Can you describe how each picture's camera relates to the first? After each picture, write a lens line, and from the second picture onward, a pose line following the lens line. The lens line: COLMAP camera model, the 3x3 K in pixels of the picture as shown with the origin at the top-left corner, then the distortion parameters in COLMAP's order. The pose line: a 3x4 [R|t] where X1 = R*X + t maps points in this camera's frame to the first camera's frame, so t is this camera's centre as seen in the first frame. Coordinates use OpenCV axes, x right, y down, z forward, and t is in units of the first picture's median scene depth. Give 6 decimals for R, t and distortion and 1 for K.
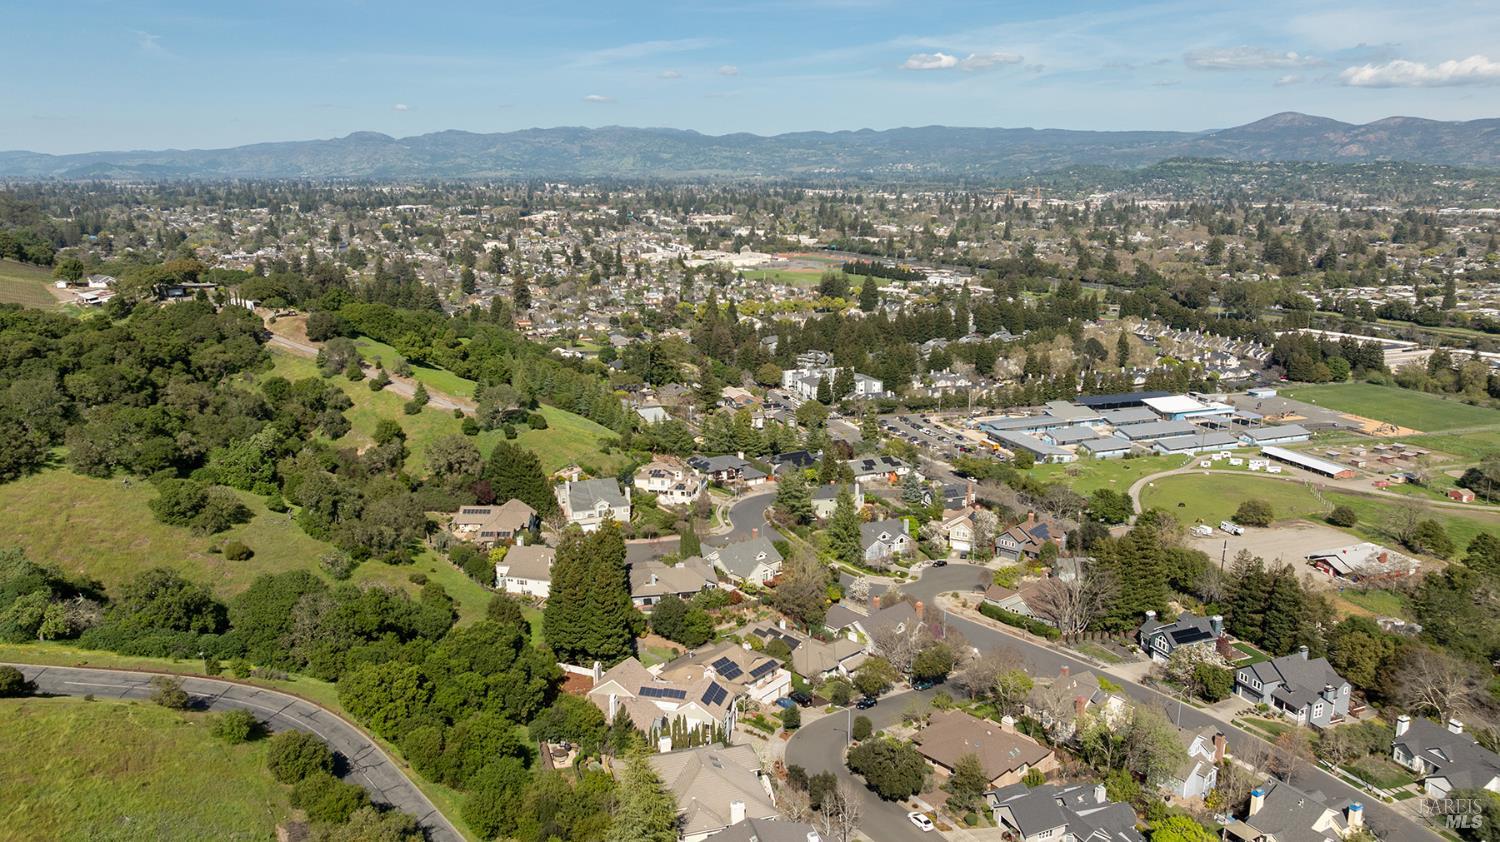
lens RADIAL K [[1063.3, 0, 750.0], [0, 1063.3, 421.0], [0, 0, 1]] dist [-0.037392, 0.000266]
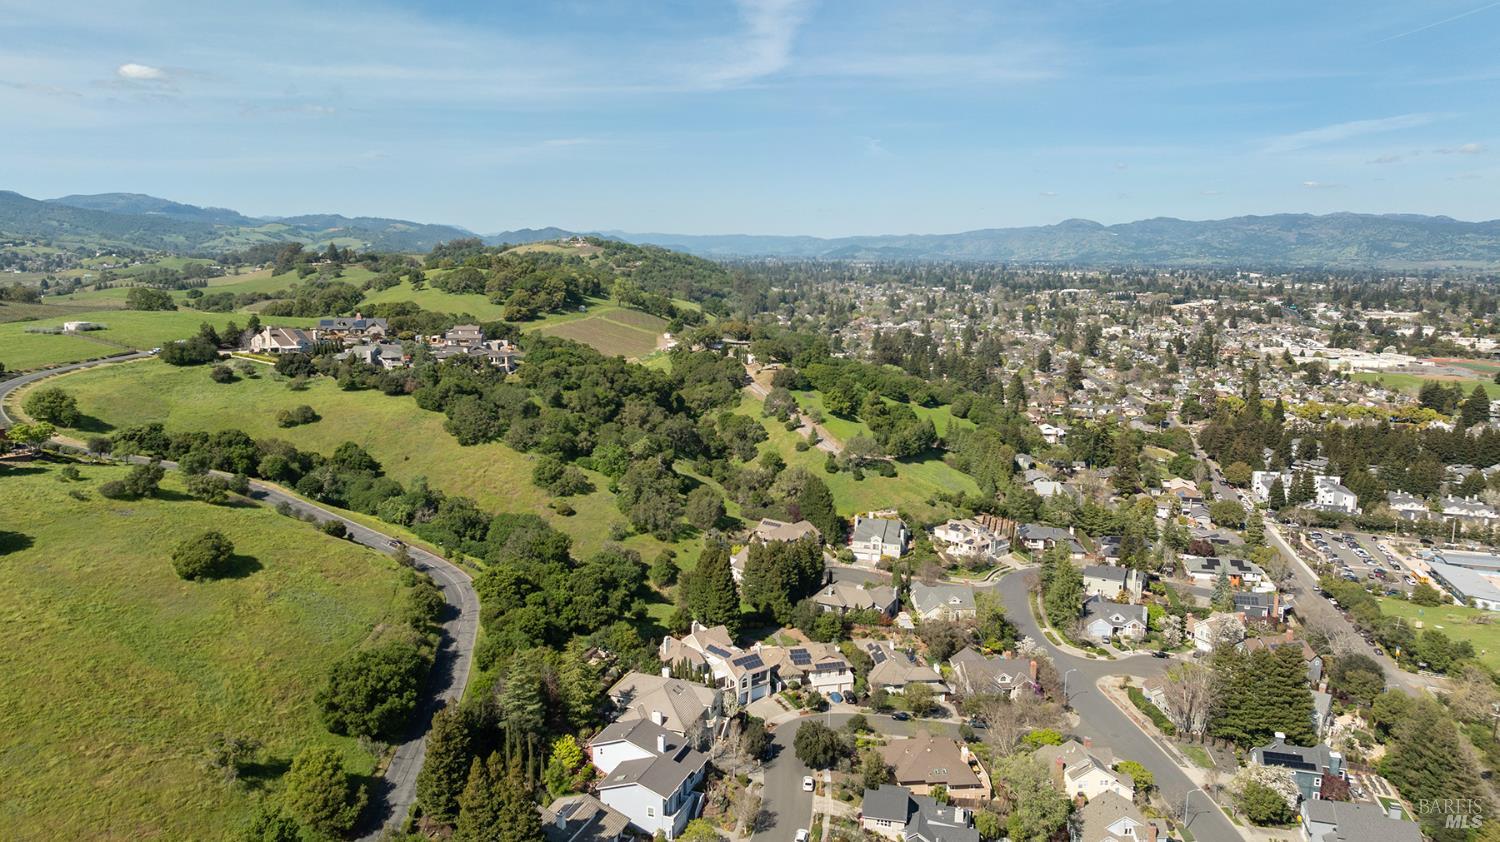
lens RADIAL K [[1044.3, 0, 750.0], [0, 1044.3, 421.0], [0, 0, 1]] dist [-0.020953, 0.005223]
pose [[0.798828, 0.103571, -0.592577, 0.387067], [-0.148035, 0.988620, -0.026769, 0.000015], [0.583061, 0.109106, 0.805069, -0.035709]]
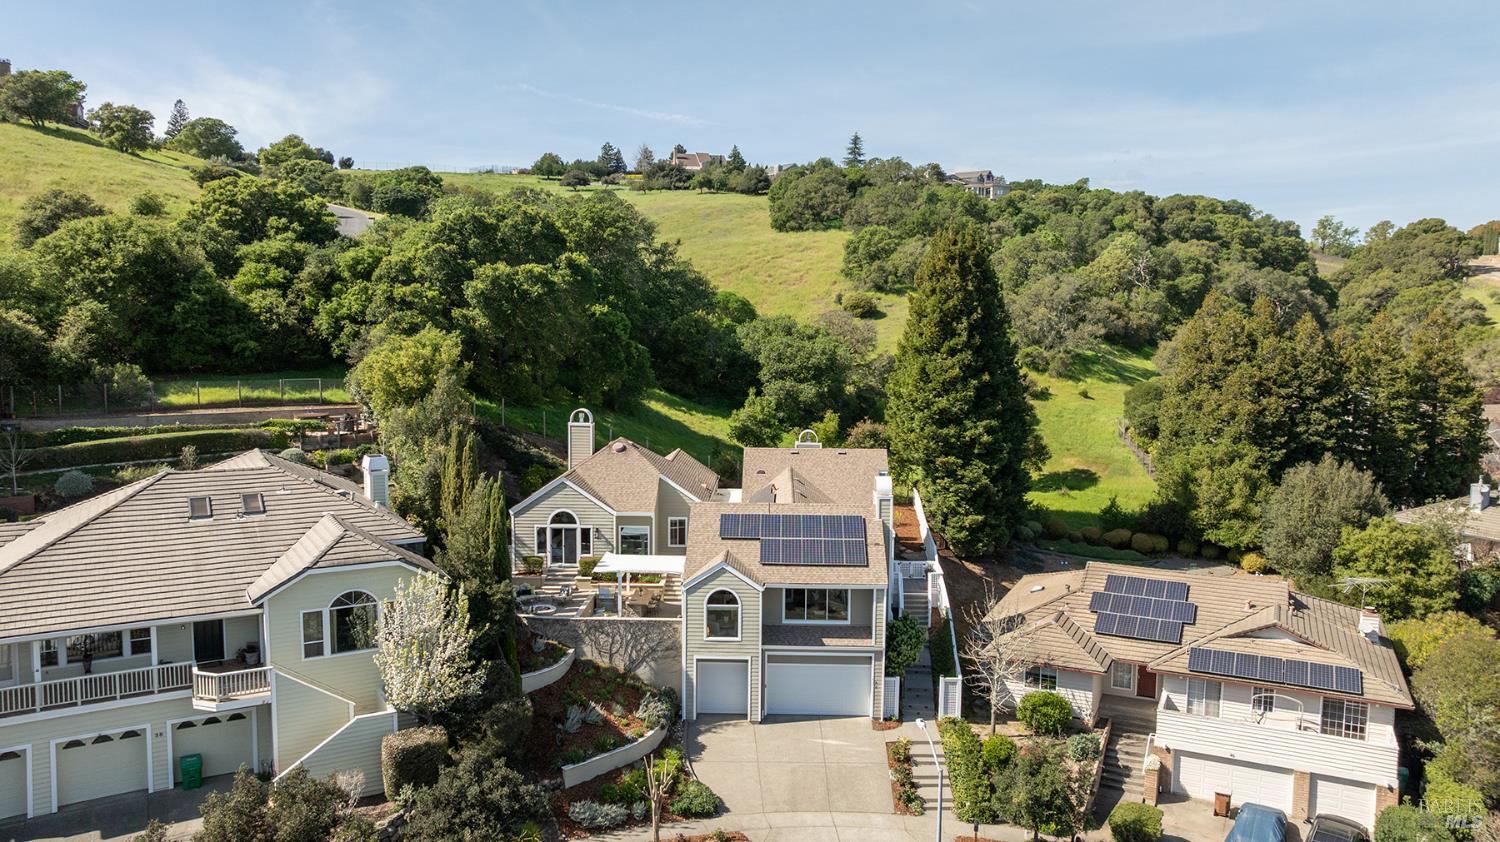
lens RADIAL K [[1052.9, 0, 755.1], [0, 1052.9, 415.9], [0, 0, 1]] dist [-0.020145, 0.003016]
pose [[0.223058, 0.088716, -0.970760, 0.131175], [-0.236359, 0.971056, 0.034434, 0.122068], [0.945717, 0.221767, 0.237571, 0.507276]]
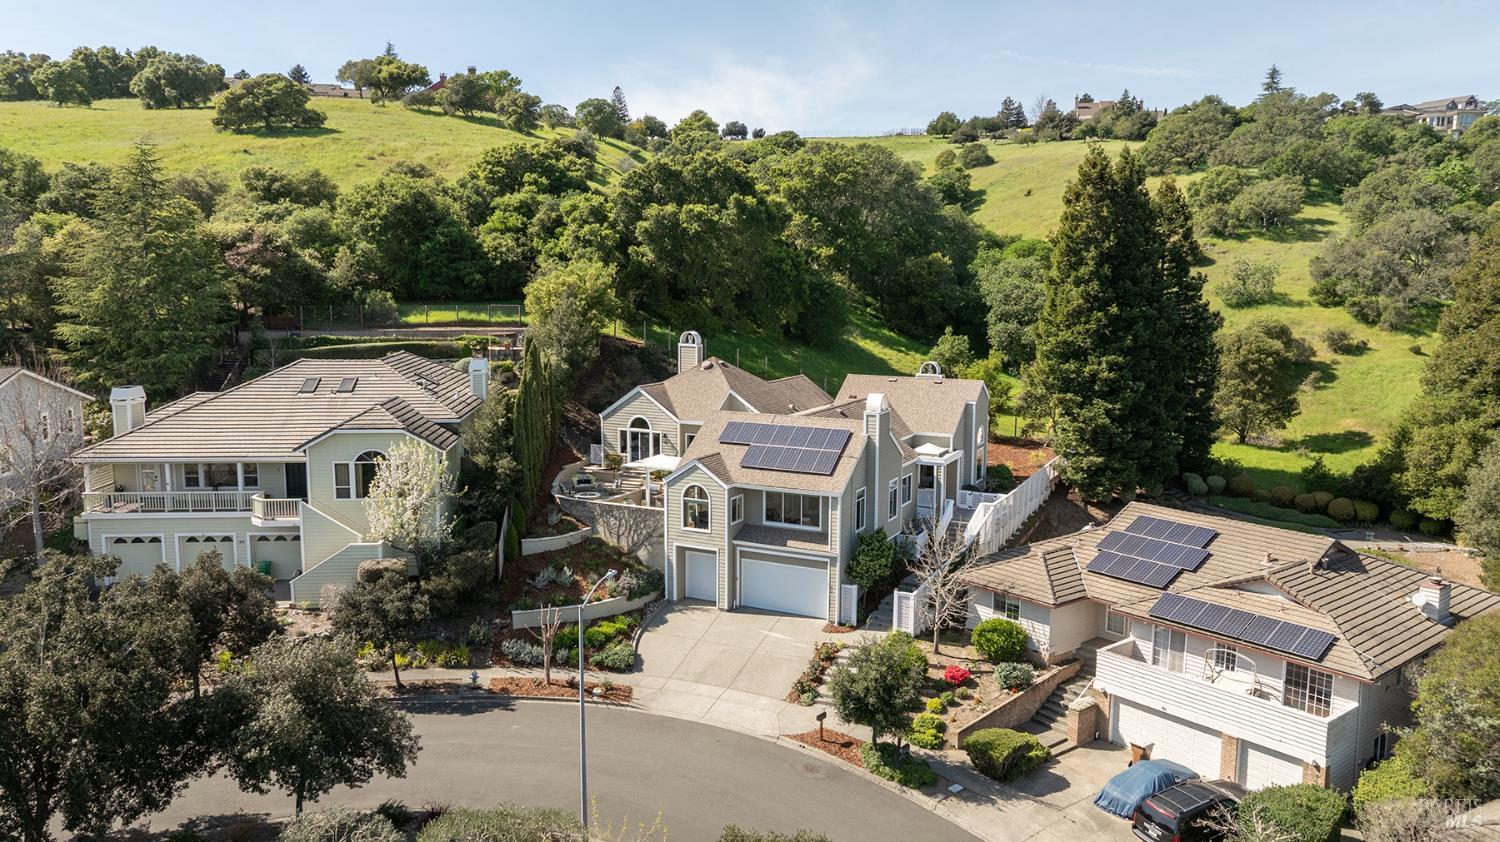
lens RADIAL K [[1052.9, 0, 755.1], [0, 1052.9, 415.9], [0, 0, 1]] dist [-0.020145, 0.003016]
pose [[-0.214969, 0.119238, -0.969315, 0.143107], [-0.235032, 0.957032, 0.169851, 0.111983], [0.947918, 0.264333, -0.177707, 0.578404]]
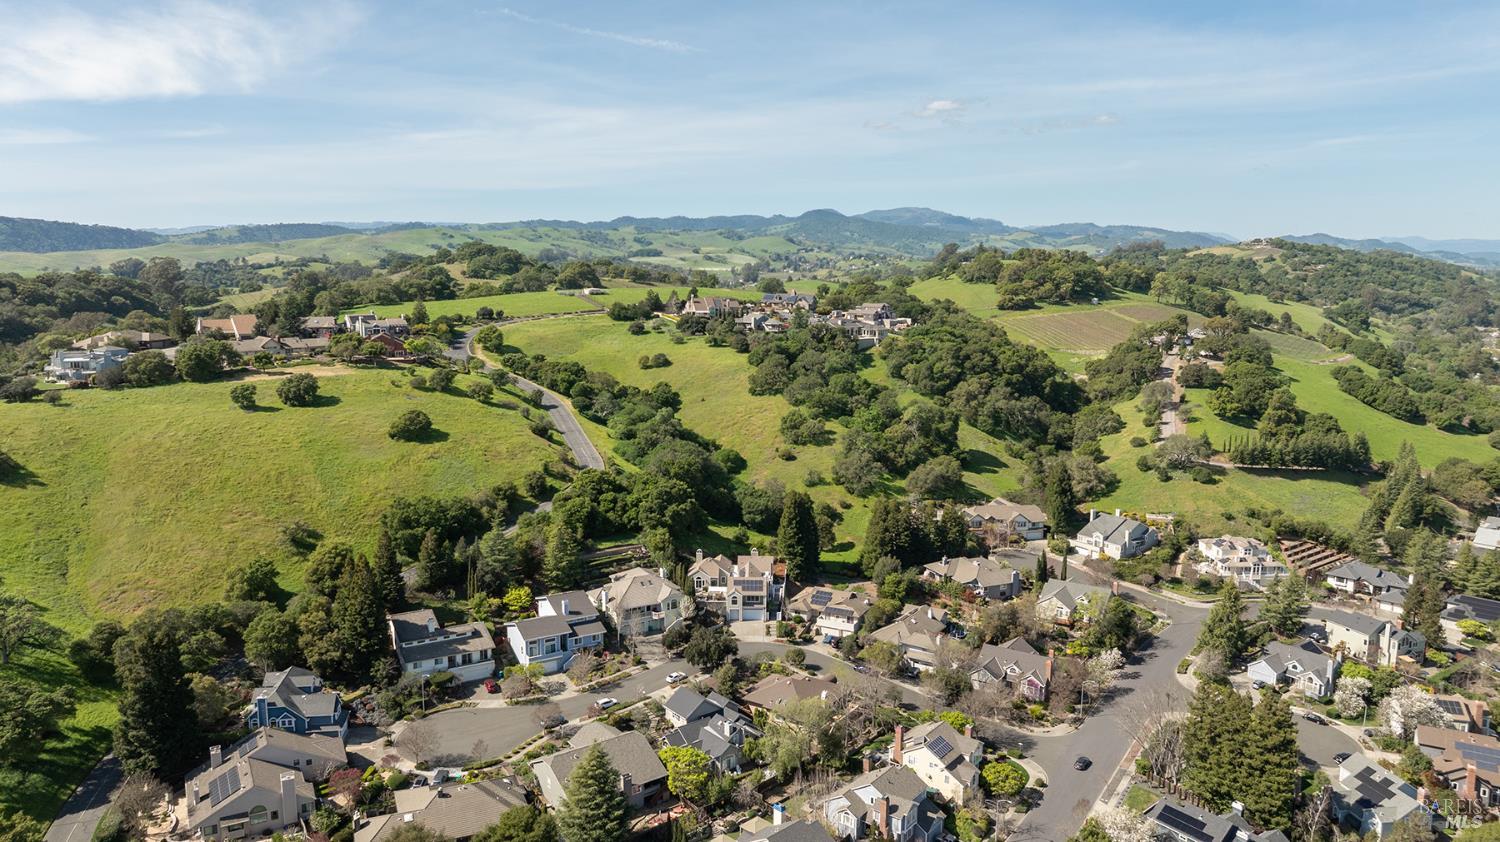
lens RADIAL K [[1052.9, 0, 755.1], [0, 1052.9, 415.9], [0, 0, 1]] dist [-0.020145, 0.003016]
pose [[0.234198, 0.149959, -0.960554, 0.718093], [-0.233308, 0.967828, 0.094210, -0.053403], [0.943779, 0.202041, 0.261650, 0.327830]]
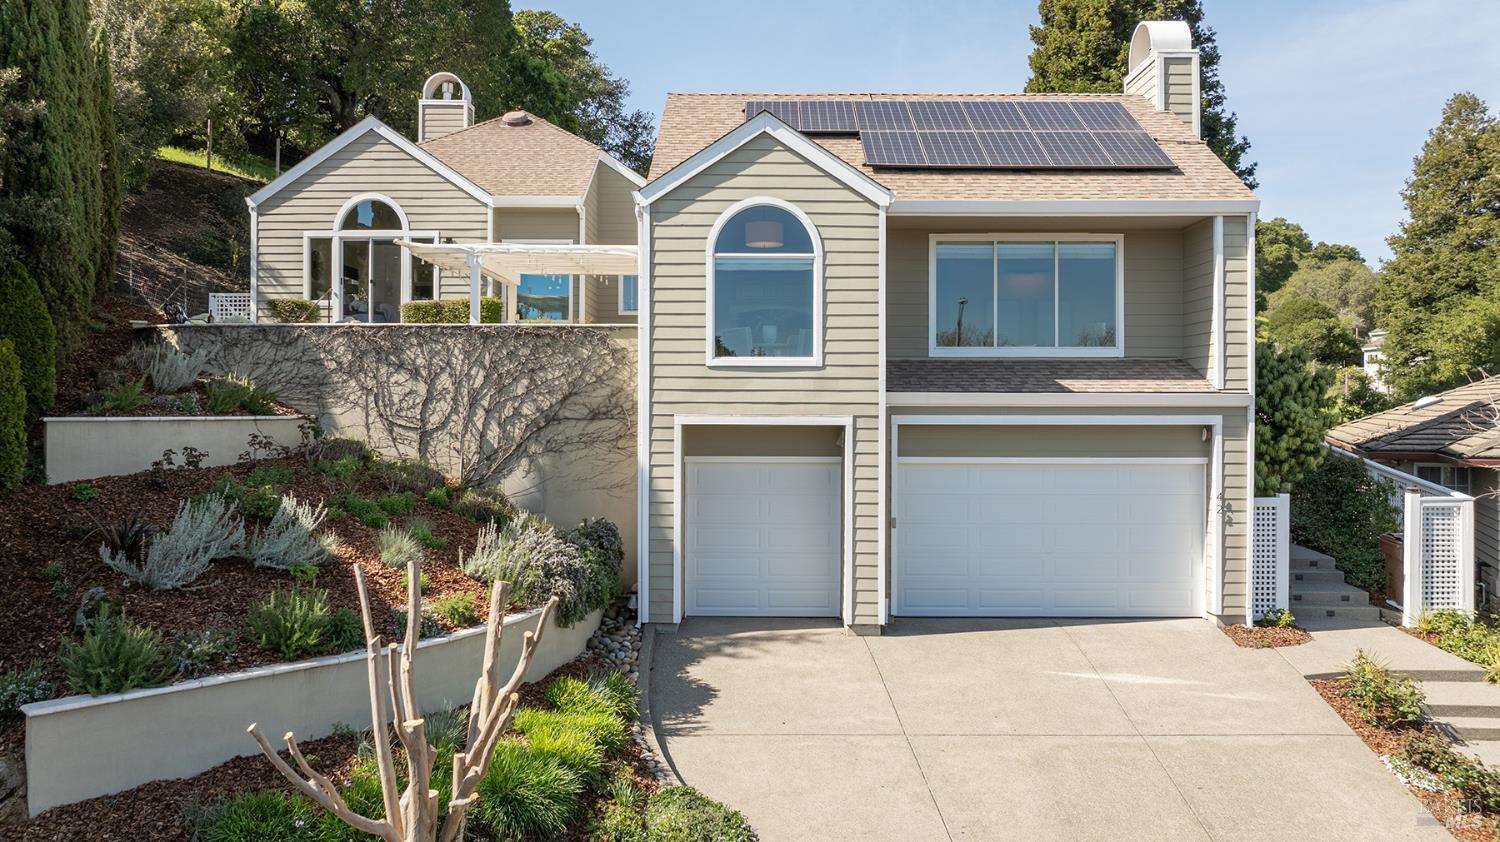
lens RADIAL K [[1062.8, 0, 757.9], [0, 1062.8, 403.2], [0, 0, 1]] dist [-0.028477, 0.030173]
pose [[0.241297, -0.007477, -0.970423, 0.035072], [-0.229564, 0.971150, -0.064565, 0.163954], [0.942908, 0.238354, 0.232619, 0.534291]]
